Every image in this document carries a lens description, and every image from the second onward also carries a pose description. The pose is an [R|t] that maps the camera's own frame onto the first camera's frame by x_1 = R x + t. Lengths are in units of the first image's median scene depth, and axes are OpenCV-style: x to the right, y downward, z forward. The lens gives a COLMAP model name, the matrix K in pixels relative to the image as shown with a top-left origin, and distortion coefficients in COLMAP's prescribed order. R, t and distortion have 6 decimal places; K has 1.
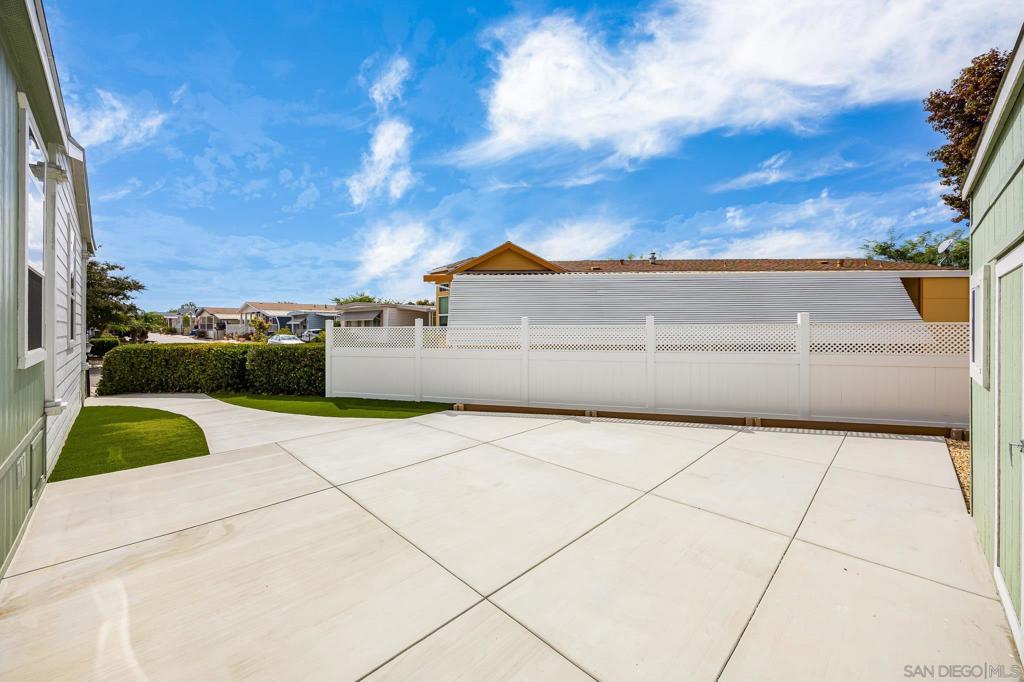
lens RADIAL K [[398.6, 0, 508.0], [0, 398.6, 330.4], [0, 0, 1]] dist [-0.023465, -0.000523]
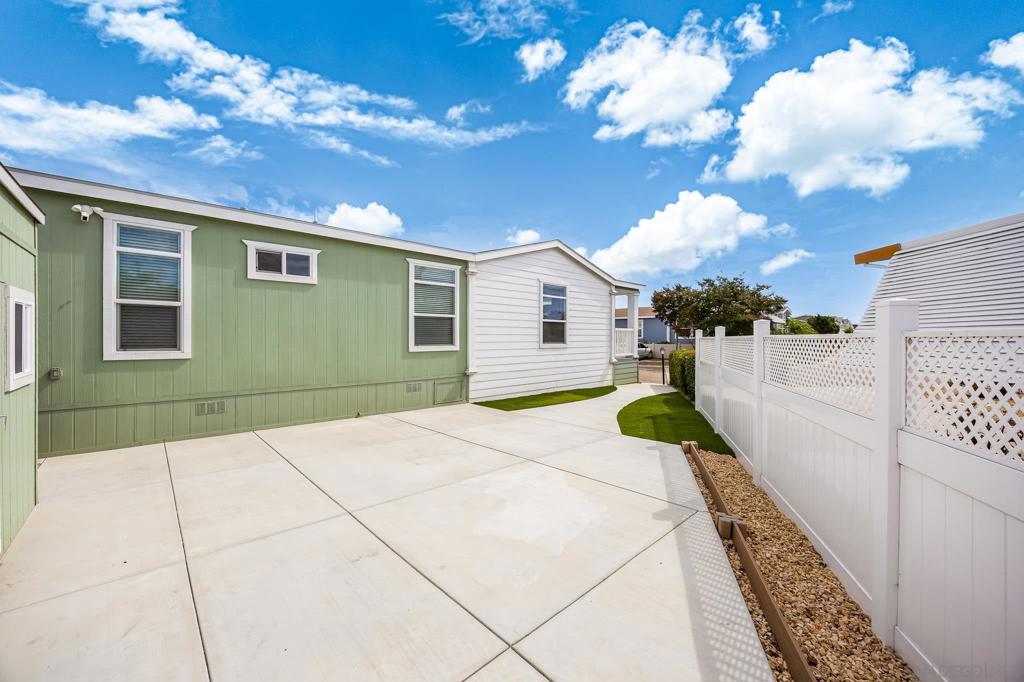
lens RADIAL K [[398.6, 0, 508.1], [0, 398.6, 338.1], [0, 0, 1]] dist [-0.023465, -0.000523]
pose [[-0.032609, 0.003492, -0.999462, 1.010882], [-0.010891, 0.999933, 0.003849, -0.009181], [0.999409, 0.011010, -0.032569, 1.110375]]
